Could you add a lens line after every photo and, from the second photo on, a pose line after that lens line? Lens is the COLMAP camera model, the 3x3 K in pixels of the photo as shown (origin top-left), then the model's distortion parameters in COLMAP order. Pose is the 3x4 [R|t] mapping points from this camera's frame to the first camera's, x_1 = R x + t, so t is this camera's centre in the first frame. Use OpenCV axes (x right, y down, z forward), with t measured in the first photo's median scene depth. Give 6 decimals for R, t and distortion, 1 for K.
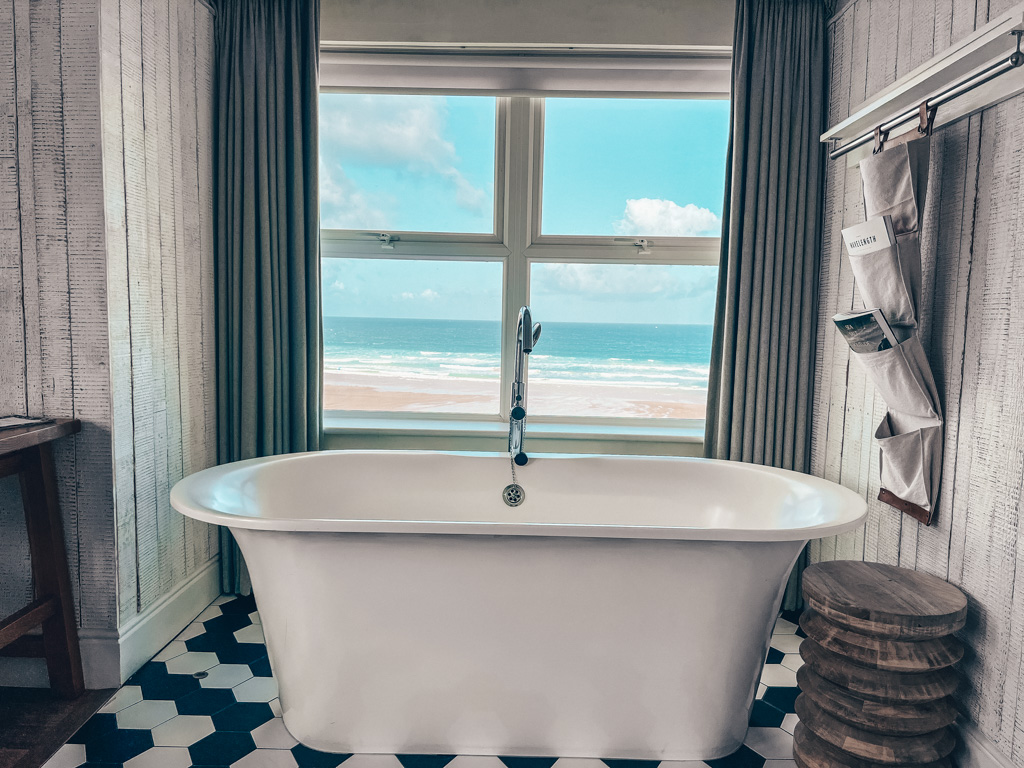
lens RADIAL K [[768.3, 0, 511.4], [0, 768.3, 385.8], [0, 0, 1]] dist [0.034936, -0.031606]
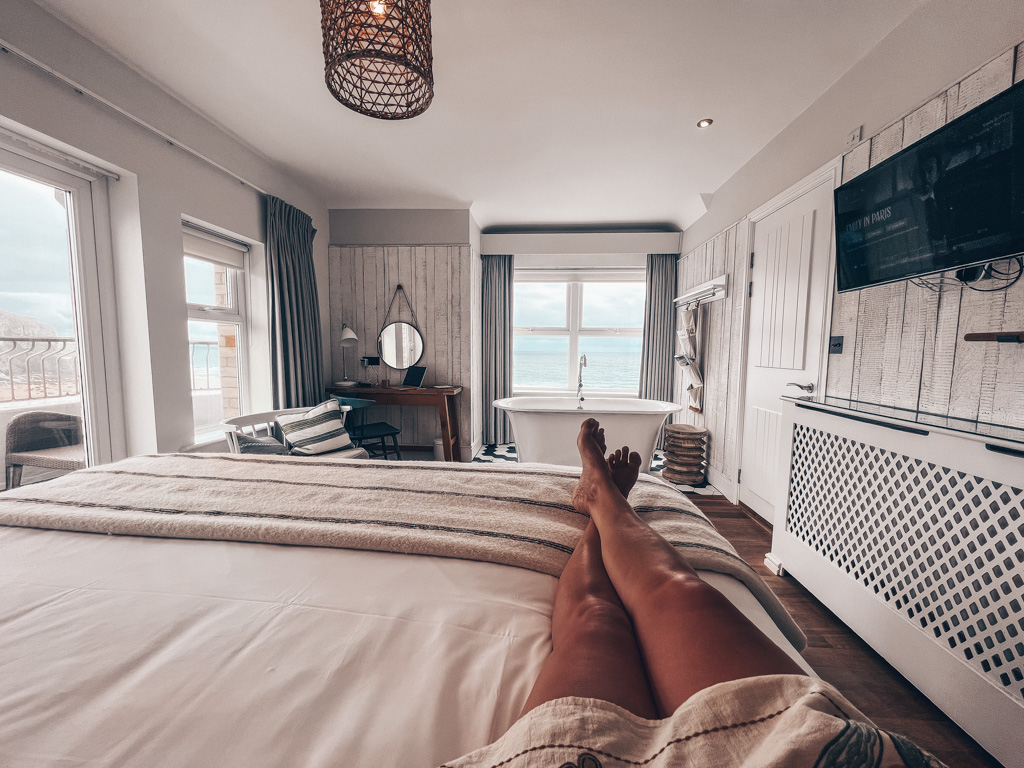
lens RADIAL K [[406.1, 0, 510.5], [0, 406.1, 381.6], [0, 0, 1]] dist [-0.000863, 0.000112]
pose [[0.997608, -0.004838, -0.068950, -0.204294], [0.004244, 0.999953, -0.008756, 0.039561], [0.068989, 0.008442, 0.997582, -0.904463]]
